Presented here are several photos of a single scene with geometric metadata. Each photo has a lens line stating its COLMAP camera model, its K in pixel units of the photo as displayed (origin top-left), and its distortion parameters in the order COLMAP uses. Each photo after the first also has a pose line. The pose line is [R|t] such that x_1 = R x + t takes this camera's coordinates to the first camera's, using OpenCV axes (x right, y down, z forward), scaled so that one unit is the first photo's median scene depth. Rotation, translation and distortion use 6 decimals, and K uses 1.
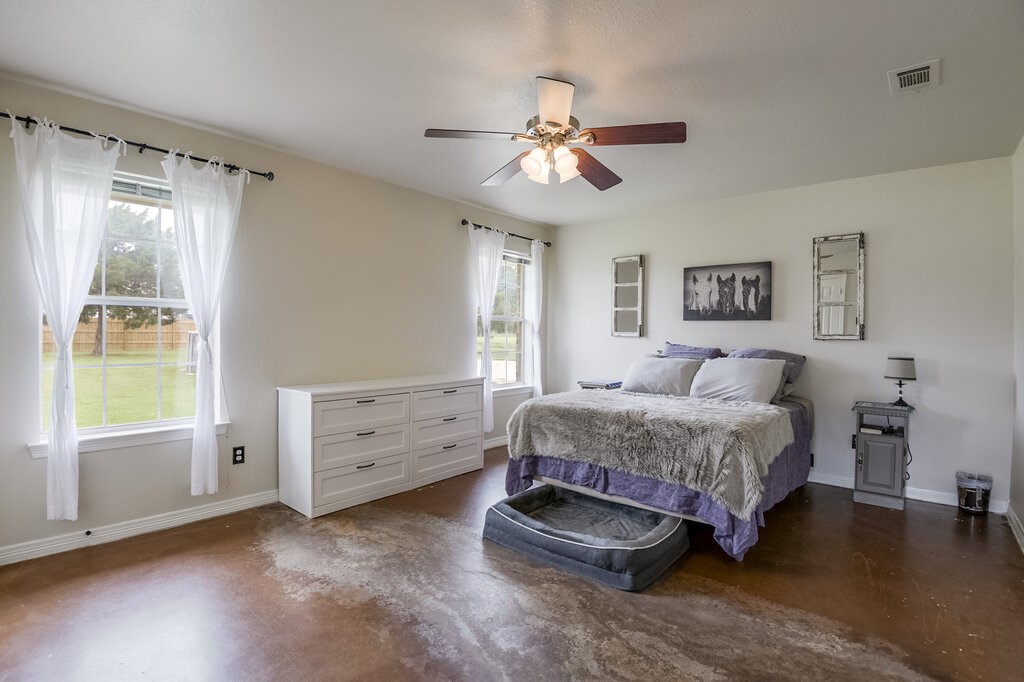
lens RADIAL K [[471.2, 0, 509.0], [0, 471.2, 342.5], [0, 0, 1]] dist [0.002996, -0.010691]
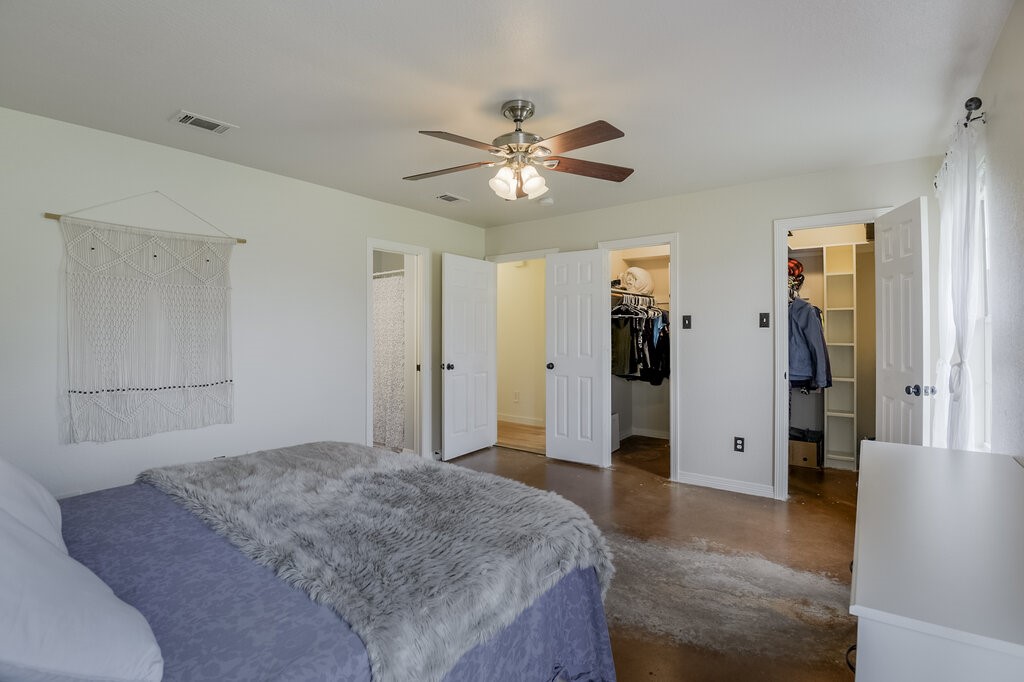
lens RADIAL K [[471.2, 0, 509.0], [0, 471.2, 342.5], [0, 0, 1]] dist [0.002996, -0.010691]
pose [[-0.998444, -0.013103, -0.054203, 0.155935], [-0.014105, 0.999736, 0.018151, -0.041889], [0.053951, 0.018888, -0.998365, 1.911516]]
